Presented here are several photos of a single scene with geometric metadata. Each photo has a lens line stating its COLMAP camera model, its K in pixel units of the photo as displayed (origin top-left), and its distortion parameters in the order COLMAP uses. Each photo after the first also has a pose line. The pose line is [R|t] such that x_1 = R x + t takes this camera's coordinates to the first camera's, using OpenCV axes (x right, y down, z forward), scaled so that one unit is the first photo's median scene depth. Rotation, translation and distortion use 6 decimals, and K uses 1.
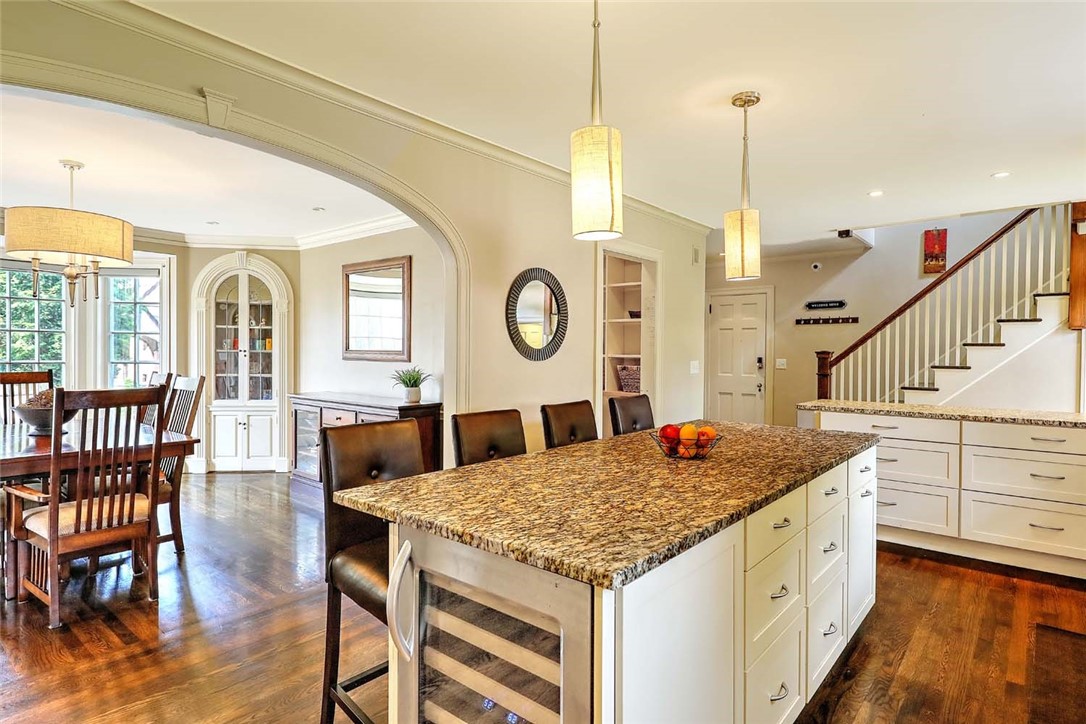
lens RADIAL K [[585.8, 0, 547.2], [0, 585.8, 358.4], [0, 0, 1]] dist [0.008126, 0.000472]
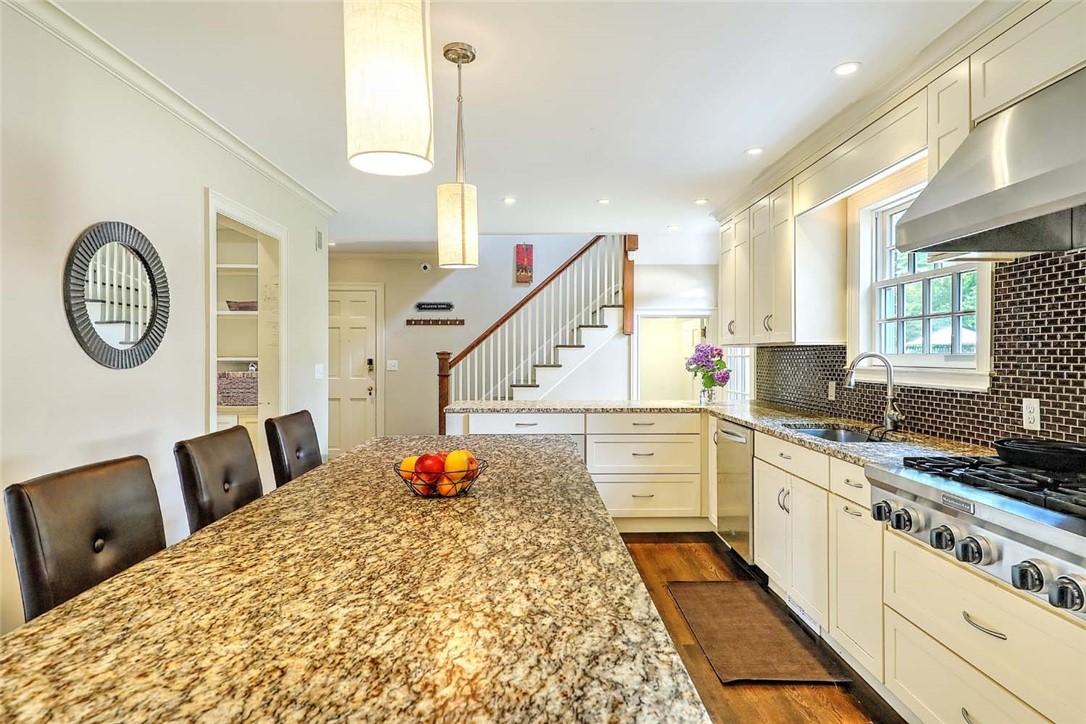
lens RADIAL K [[585.8, 0, 548.3], [0, 585.8, 356.8], [0, 0, 1]] dist [0.008126, 0.000472]
pose [[0.745491, -0.008526, 0.666461, -0.076468], [0.011529, 0.999934, -0.000105, -0.002597], [-0.666416, 0.007762, 0.745540, 0.166856]]
